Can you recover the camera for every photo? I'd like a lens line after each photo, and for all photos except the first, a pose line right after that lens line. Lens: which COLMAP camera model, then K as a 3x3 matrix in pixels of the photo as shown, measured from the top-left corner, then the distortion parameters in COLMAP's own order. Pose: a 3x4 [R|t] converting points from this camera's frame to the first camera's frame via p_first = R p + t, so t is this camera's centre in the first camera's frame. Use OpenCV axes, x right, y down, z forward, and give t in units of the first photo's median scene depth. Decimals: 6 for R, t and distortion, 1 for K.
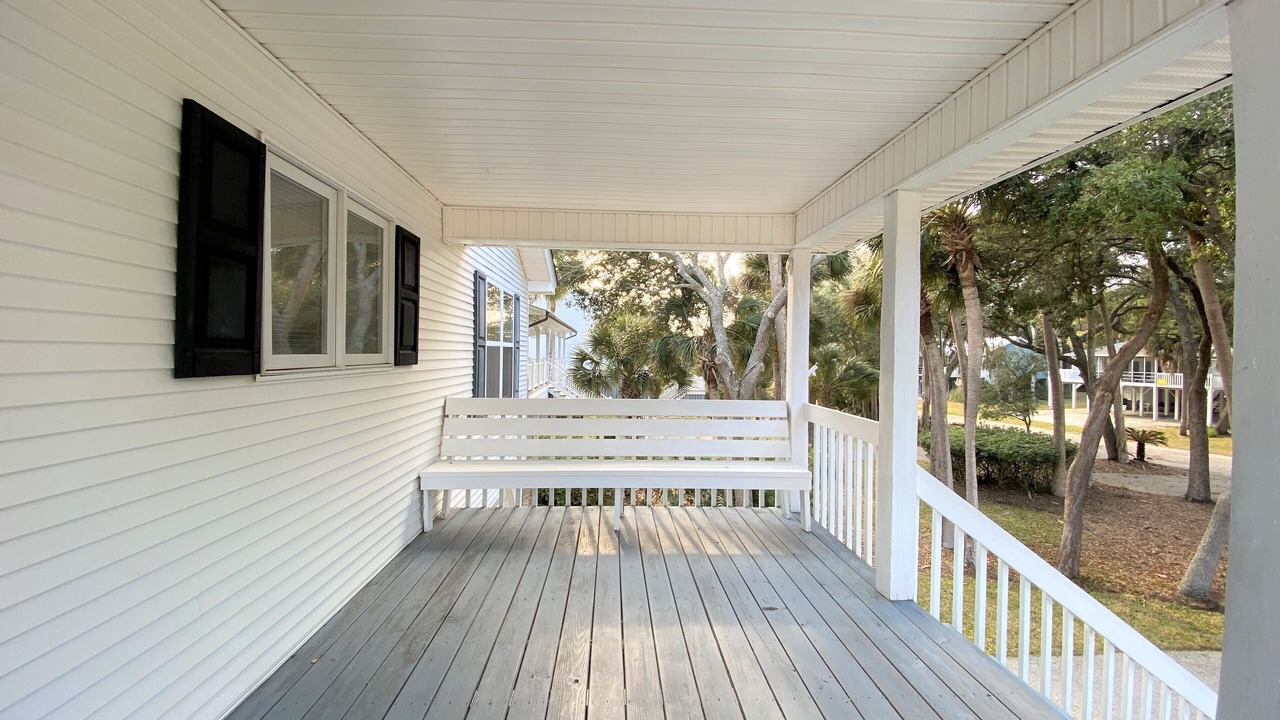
lens RADIAL K [[508.1, 0, 643.9], [0, 508.1, 354.6], [0, 0, 1]] dist [0.022921, -0.022531]
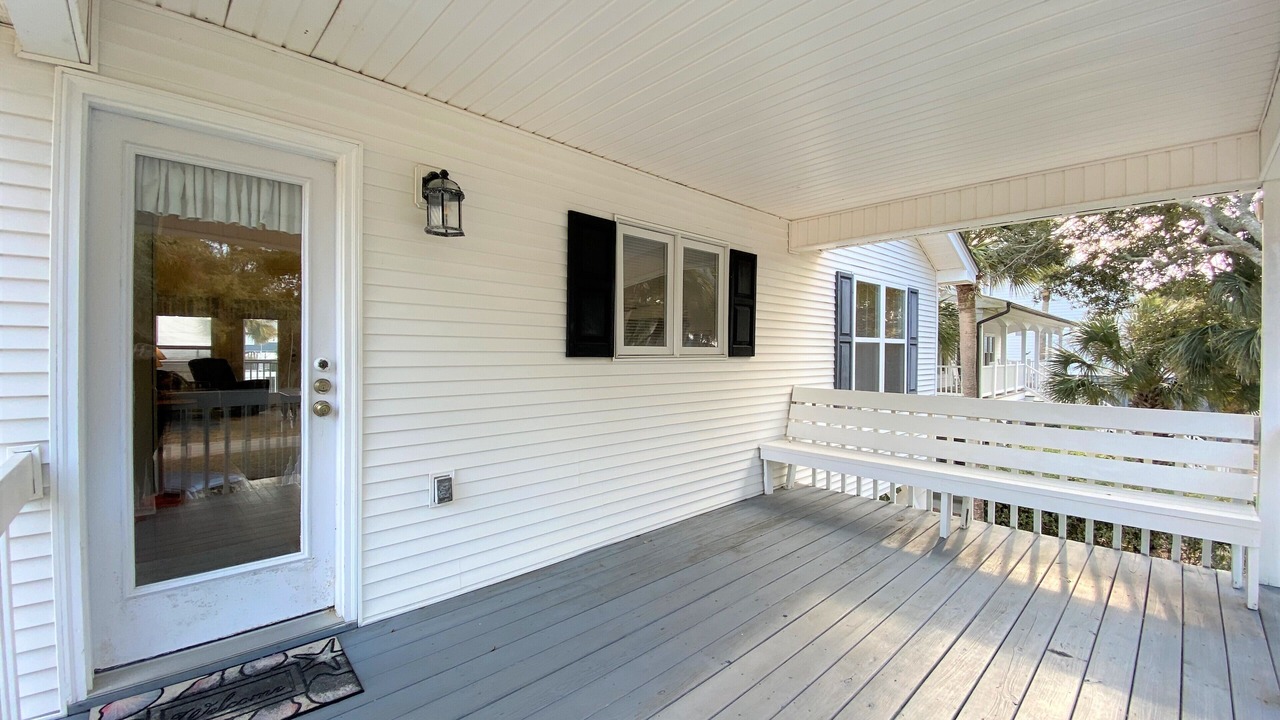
lens RADIAL K [[508.1, 0, 643.9], [0, 508.1, 354.6], [0, 0, 1]] dist [0.022921, -0.022531]
pose [[0.657670, -0.001842, -0.753304, 0.295708], [0.000384, 0.999998, -0.002110, 0.016564], [0.753306, 0.001098, 0.657669, -0.017875]]
